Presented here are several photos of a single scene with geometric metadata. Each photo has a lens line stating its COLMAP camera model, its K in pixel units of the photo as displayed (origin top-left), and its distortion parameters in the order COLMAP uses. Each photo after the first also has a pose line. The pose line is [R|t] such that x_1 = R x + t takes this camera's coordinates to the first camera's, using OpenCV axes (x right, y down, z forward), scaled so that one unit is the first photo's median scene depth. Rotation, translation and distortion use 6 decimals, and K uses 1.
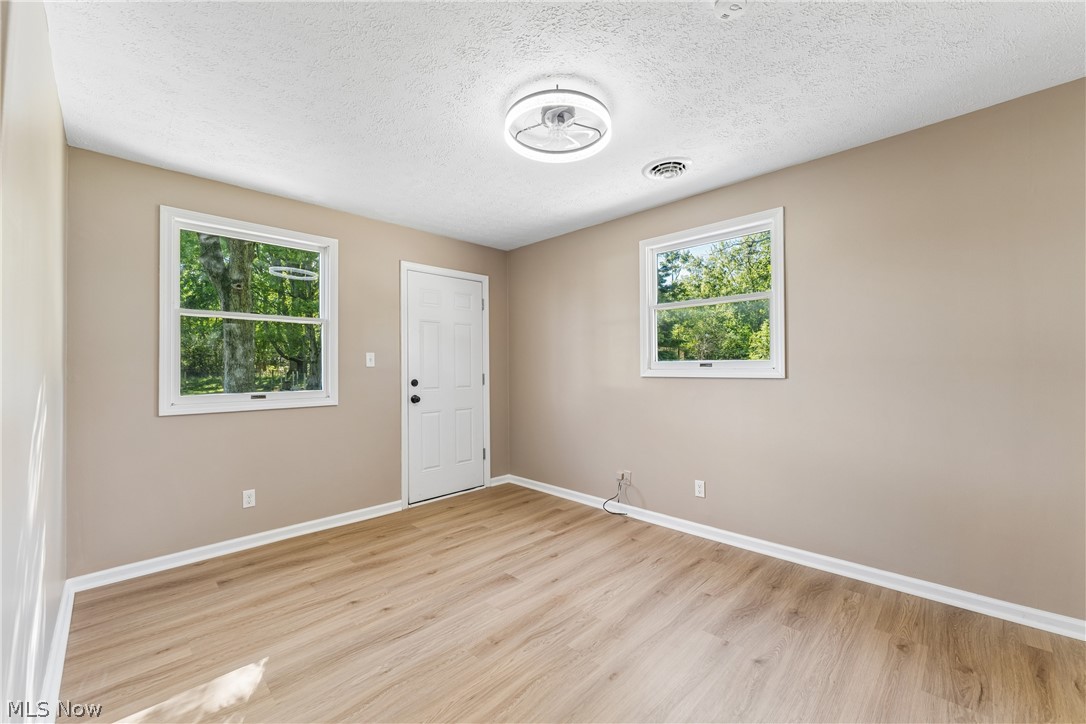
lens RADIAL K [[429.7, 0, 540.9], [0, 429.7, 367.8], [0, 0, 1]] dist [-0.002966, -0.000646]
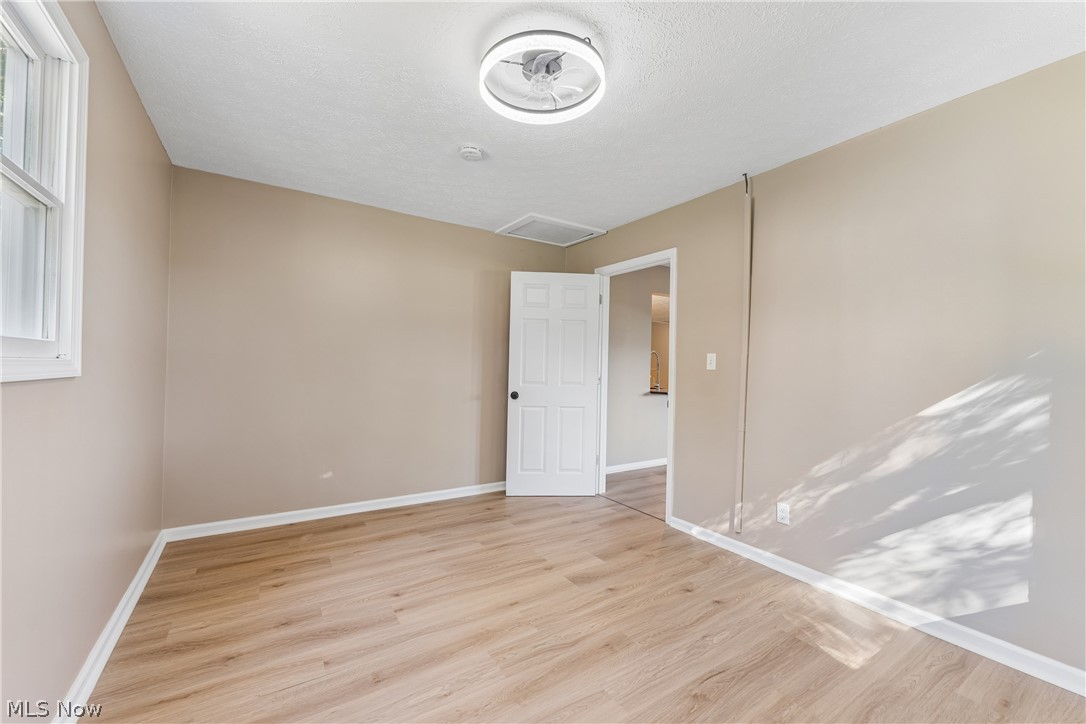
lens RADIAL K [[429.7, 0, 533.1], [0, 429.7, 364.8], [0, 0, 1]] dist [-0.002966, -0.000646]
pose [[-0.971704, -0.011877, 0.235905, -0.162251], [-0.013234, 0.999904, -0.004168, 0.004425], [-0.235833, -0.007172, -0.971767, 1.993638]]
